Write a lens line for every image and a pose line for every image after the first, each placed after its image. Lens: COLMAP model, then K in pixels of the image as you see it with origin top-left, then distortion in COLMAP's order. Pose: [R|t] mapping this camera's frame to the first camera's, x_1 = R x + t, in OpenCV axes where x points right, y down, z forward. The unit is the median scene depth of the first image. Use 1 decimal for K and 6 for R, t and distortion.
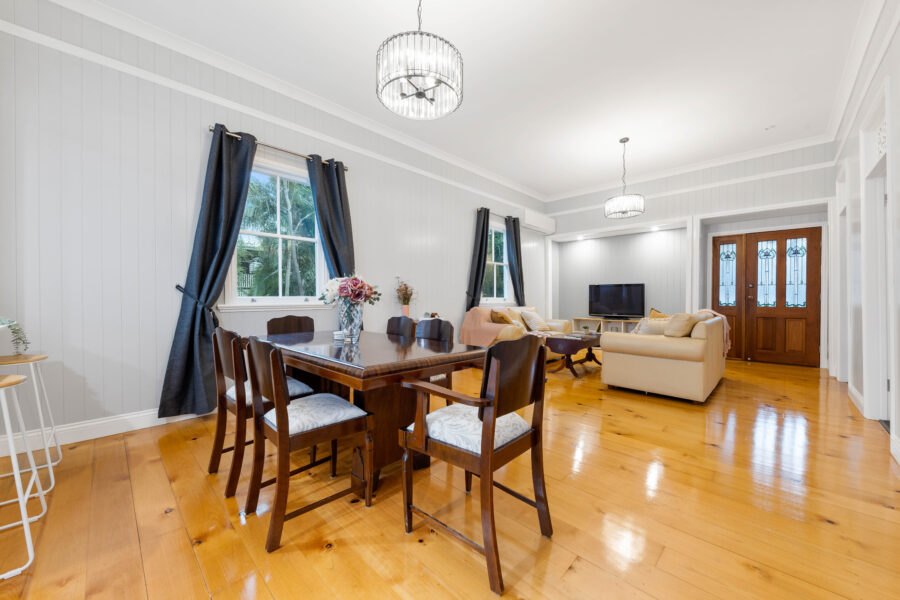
lens RADIAL K [[336.6, 0, 446.6], [0, 336.6, 300.8], [0, 0, 1]] dist [-0.008458, -0.000429]
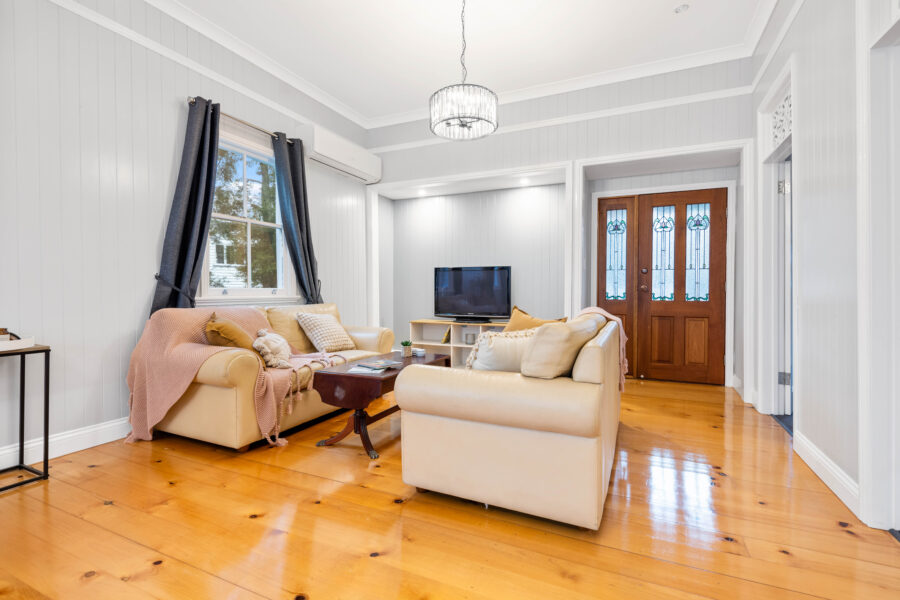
lens RADIAL K [[440.8, 0, 448.5], [0, 440.8, 295.3], [0, 0, 1]] dist [-0.002099, 0.000580]
pose [[0.935704, -0.006076, 0.352733, 0.212267], [0.003683, 0.999965, 0.007456, -0.002469], [-0.352767, -0.005678, 0.935694, 0.293479]]
